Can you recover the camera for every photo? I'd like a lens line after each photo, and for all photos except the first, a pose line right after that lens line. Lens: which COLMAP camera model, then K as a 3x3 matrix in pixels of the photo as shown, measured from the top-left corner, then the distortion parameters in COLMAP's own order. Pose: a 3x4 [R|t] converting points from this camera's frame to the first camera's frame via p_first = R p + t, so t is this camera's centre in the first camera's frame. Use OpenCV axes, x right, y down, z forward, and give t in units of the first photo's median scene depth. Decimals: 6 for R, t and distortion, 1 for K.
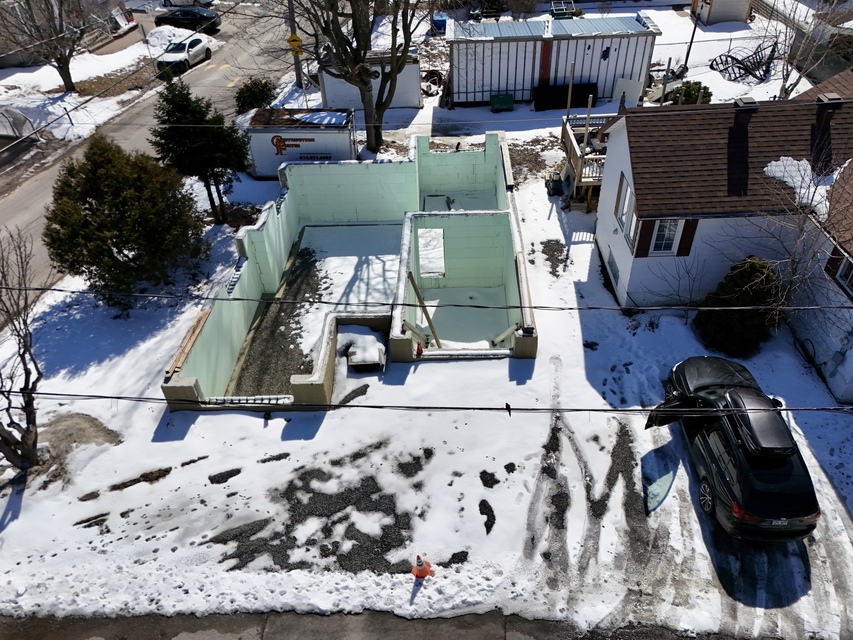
lens RADIAL K [[624.4, 0, 427.9], [0, 624.4, 317.3], [0, 0, 1]] dist [0.063432, -0.042055]
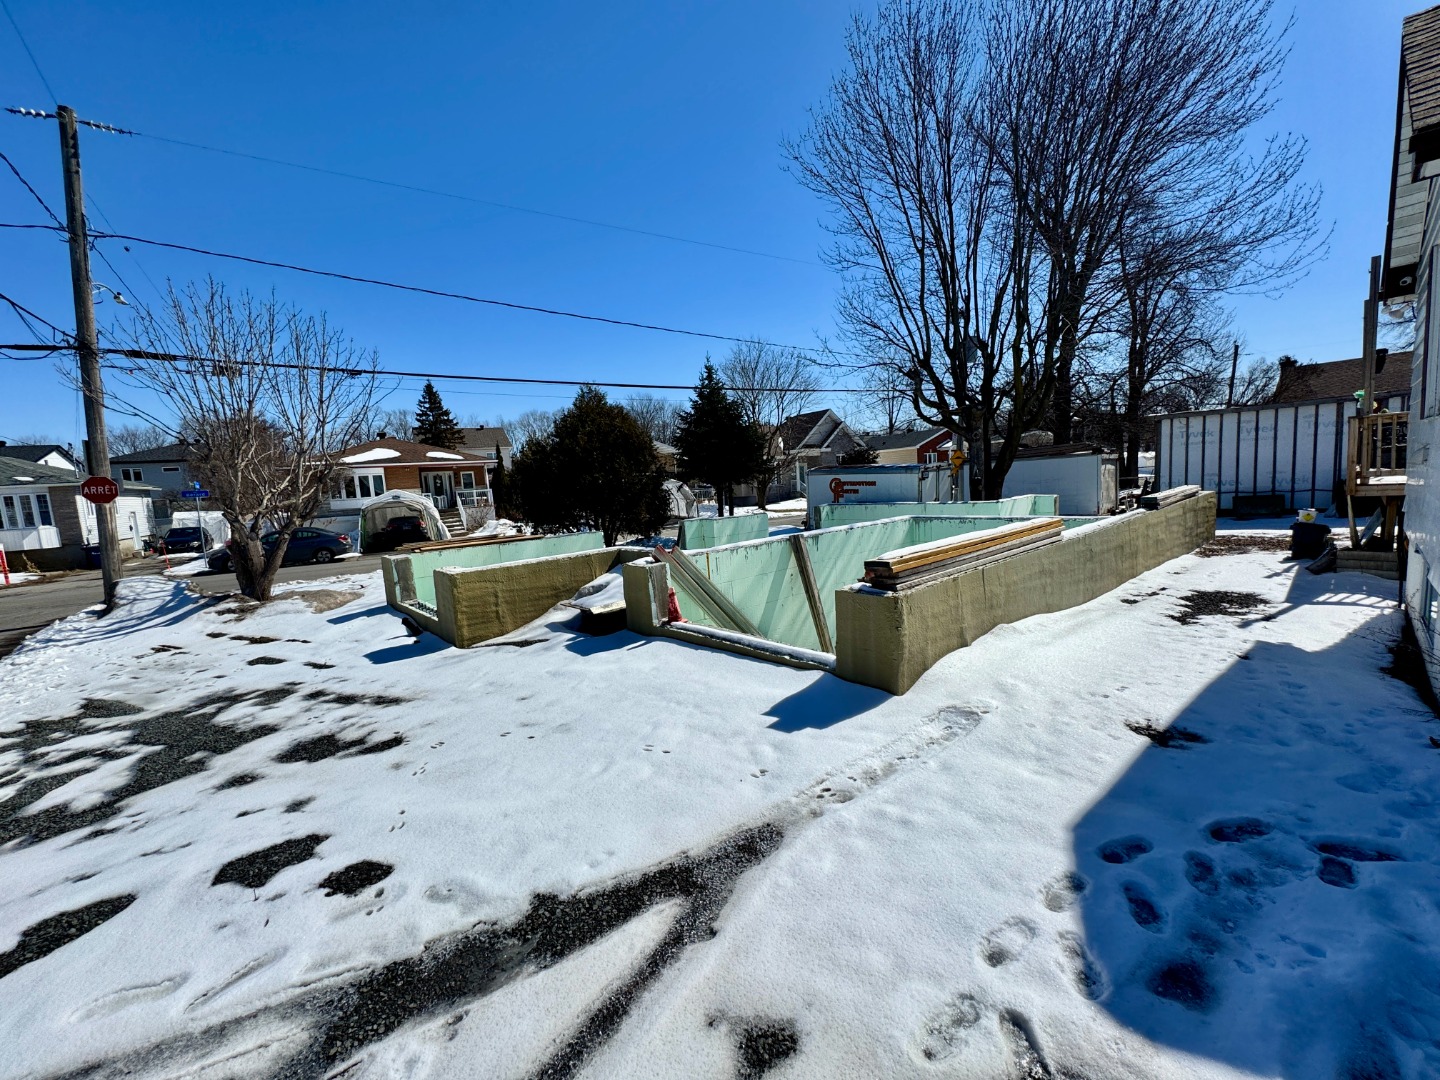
lens RADIAL K [[575.4, 0, 720.8], [0, 575.4, 543.3], [0, 0, 1]] dist [-0.002264, 0.000392]
pose [[0.681265, 0.076894, -0.727987, 0.349744], [-0.439500, 0.838255, -0.322751, 0.147172], [0.585421, 0.539829, 0.604869, 0.869665]]
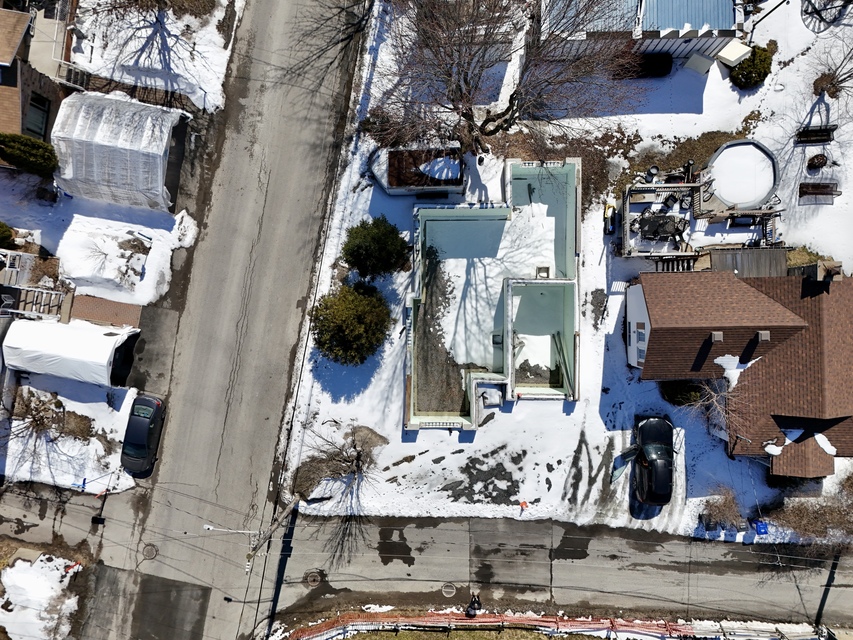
lens RADIAL K [[624.4, 0, 426.3], [0, 624.4, 318.6], [0, 0, 1]] dist [0.063432, -0.042055]
pose [[0.999724, -0.023406, -0.002148, -0.353472], [0.016610, 0.638845, 0.769156, -1.934640], [-0.016630, -0.768980, 0.639057, -0.106614]]
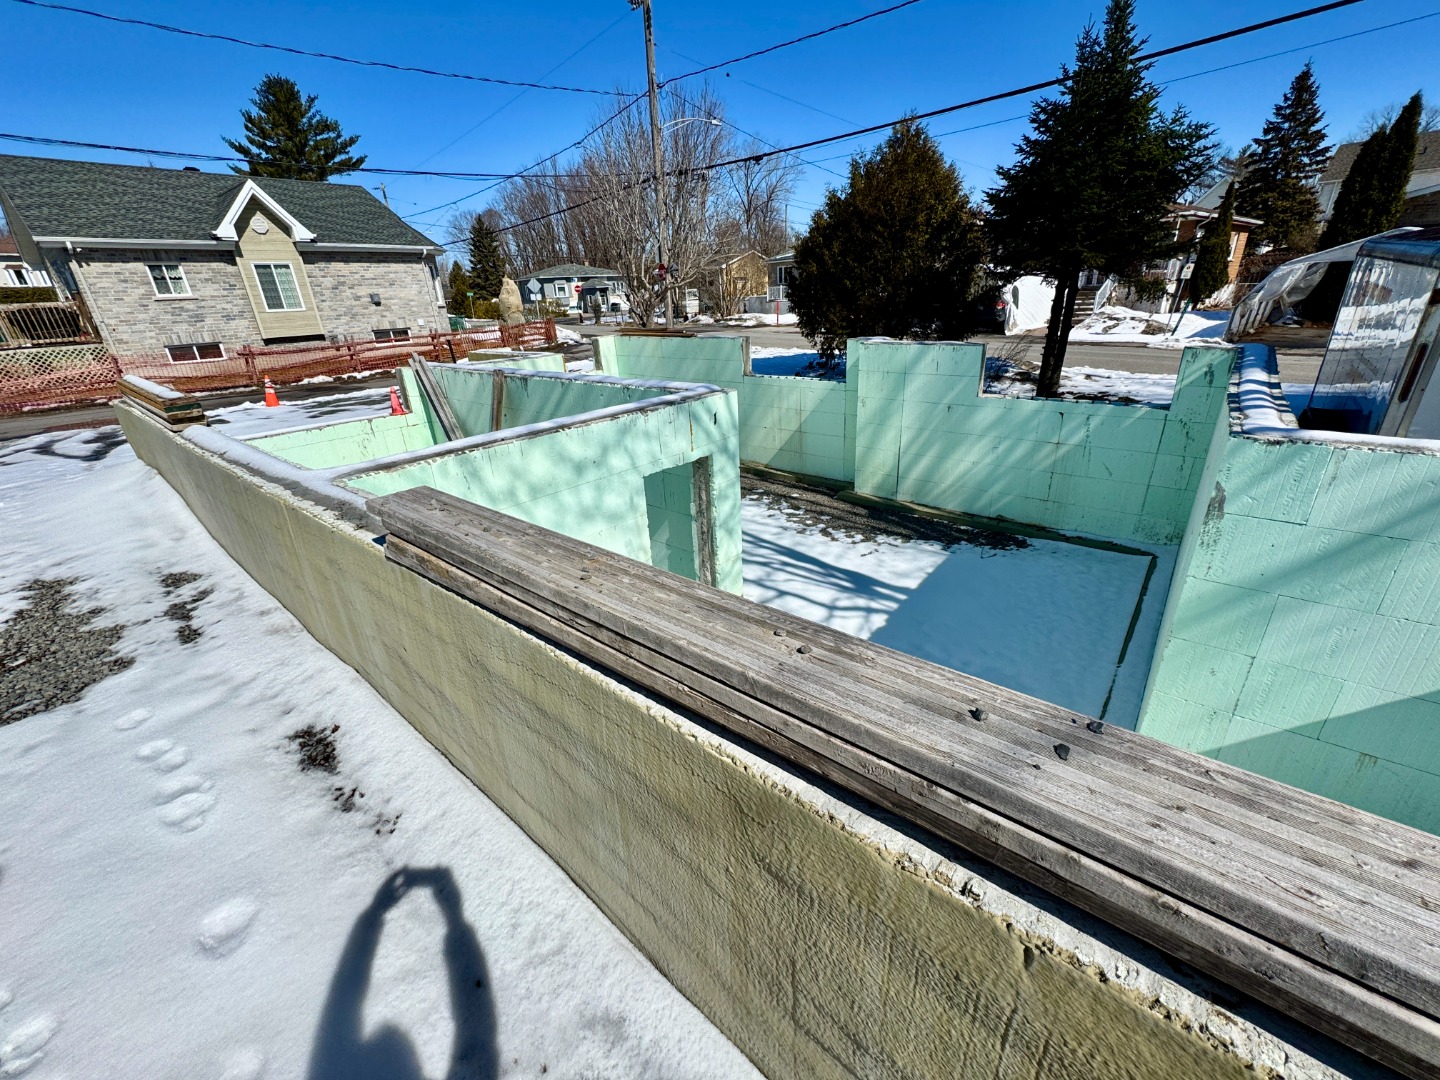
lens RADIAL K [[575.4, 0, 724.9], [0, 575.4, 545.9], [0, 0, 1]] dist [-0.002264, 0.000392]
pose [[-0.608923, 0.382358, -0.694993, 0.261322], [-0.448950, 0.556196, 0.699349, -0.460759], [0.653954, 0.737867, -0.167021, 1.619918]]
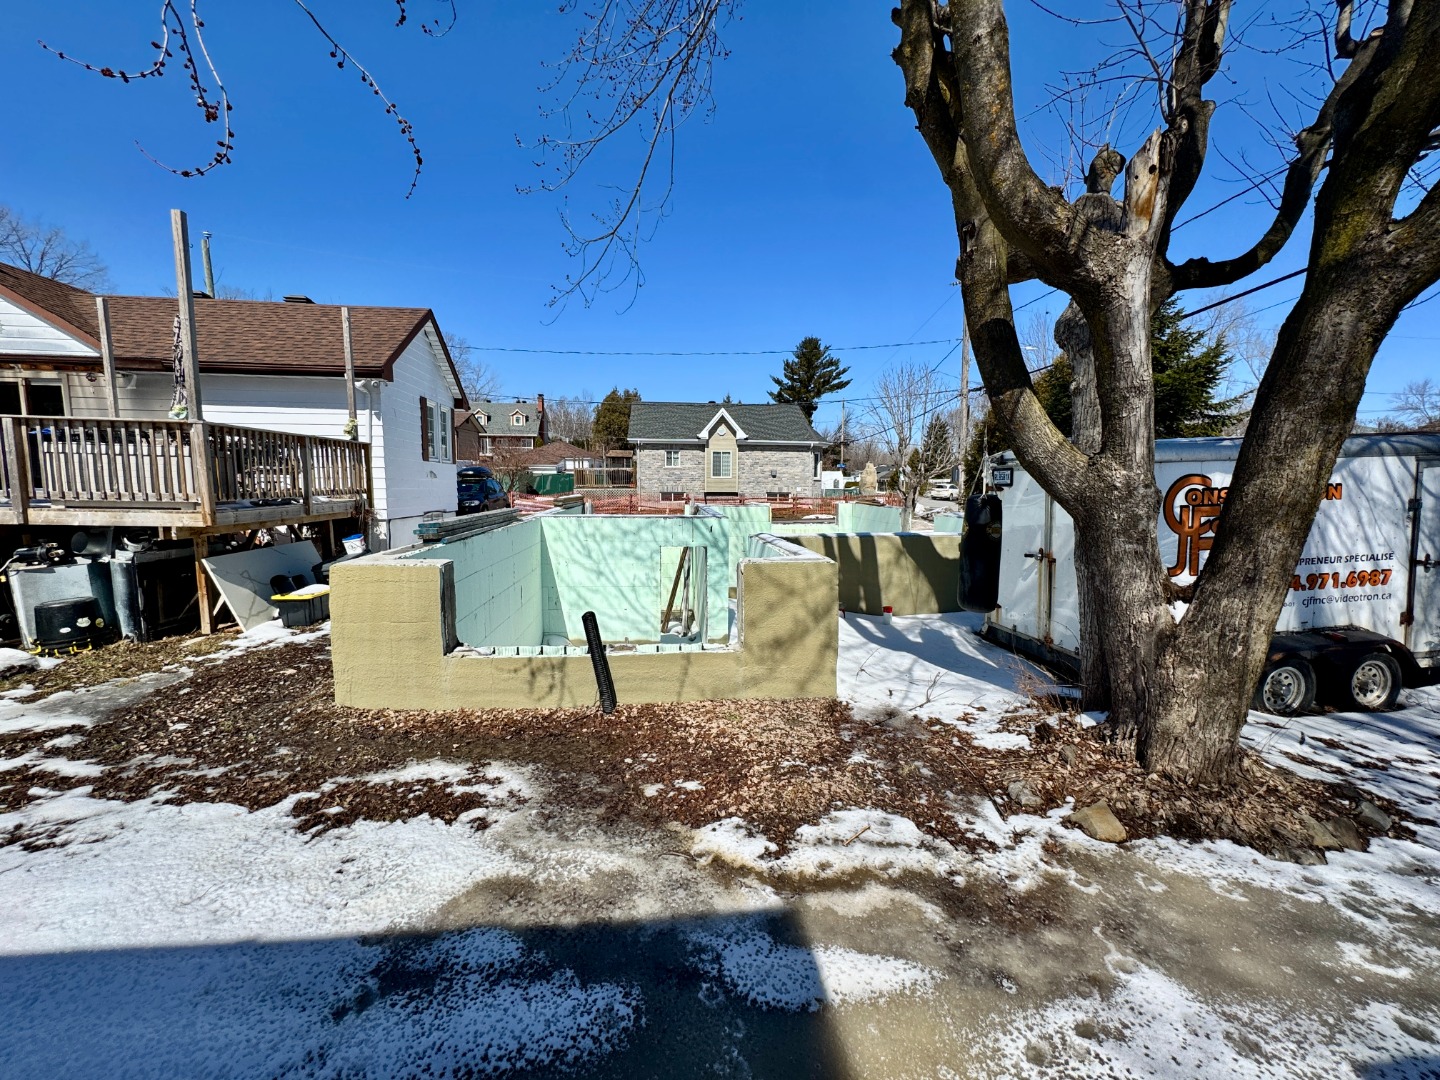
lens RADIAL K [[575.4, 0, 728.8], [0, 575.4, 551.3], [0, 0, 1]] dist [-0.002264, 0.000392]
pose [[-0.987545, 0.052798, -0.148216, 0.058262], [-0.071282, 0.689660, 0.720616, -0.772488], [0.140266, 0.722206, -0.677307, 2.034183]]
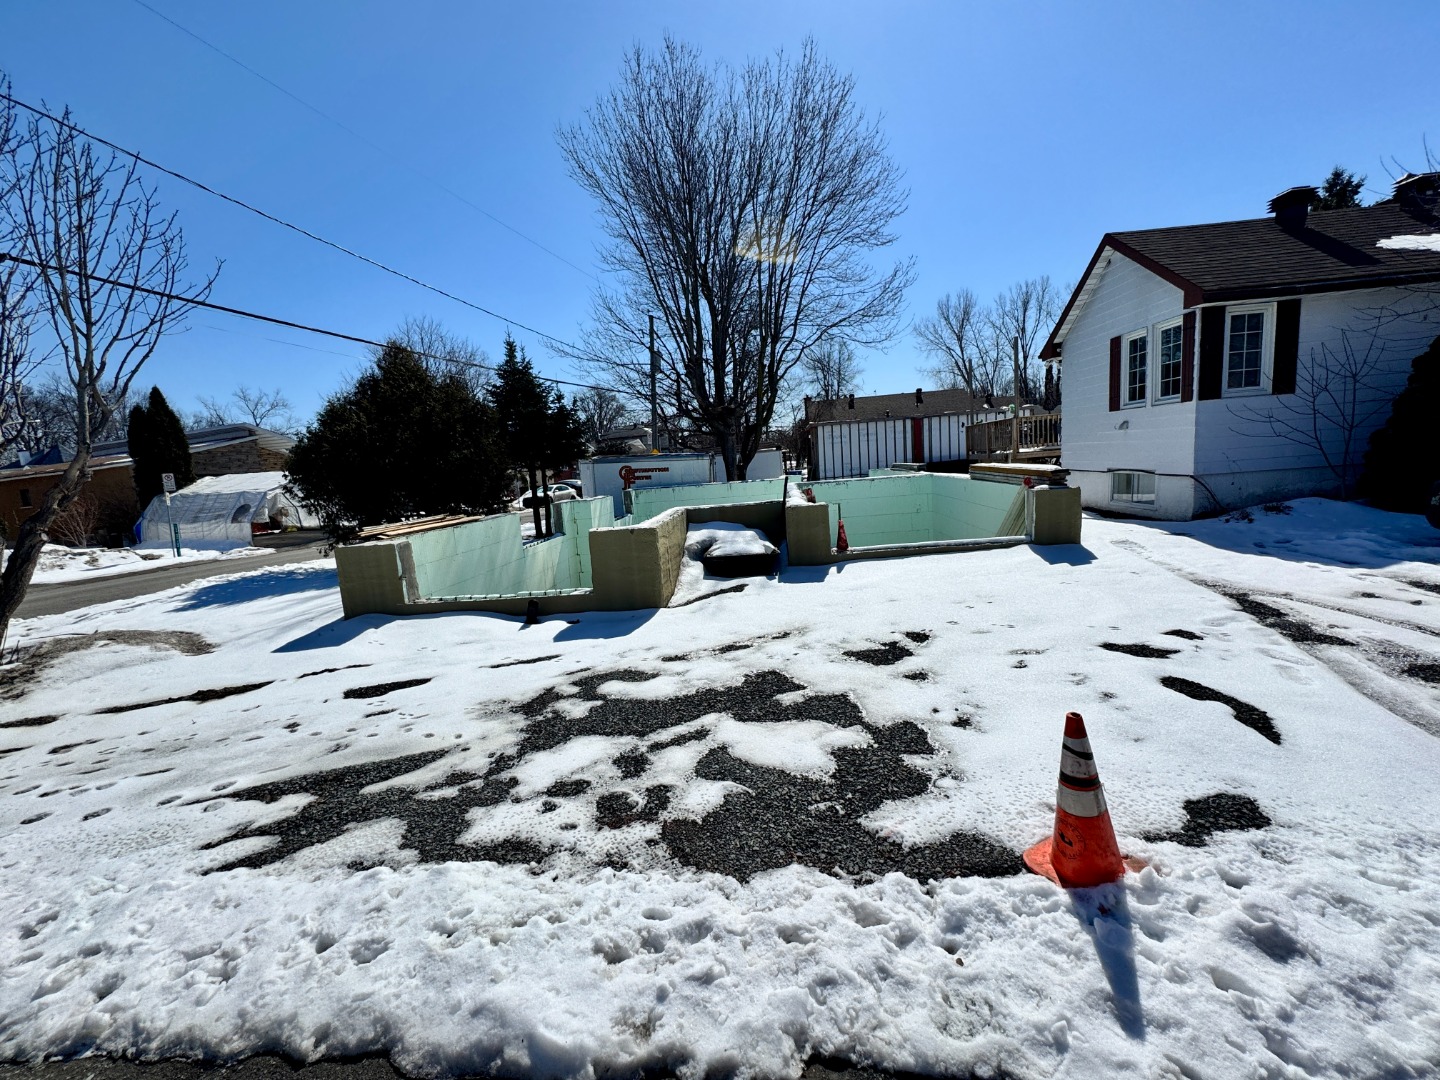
lens RADIAL K [[575.4, 0, 720.5], [0, 575.4, 538.8], [0, 0, 1]] dist [-0.002264, 0.000392]
pose [[0.996864, -0.023679, -0.075510, -0.091407], [-0.019836, 0.848954, -0.528095, 0.357205], [0.076610, 0.527937, 0.845821, 0.675691]]
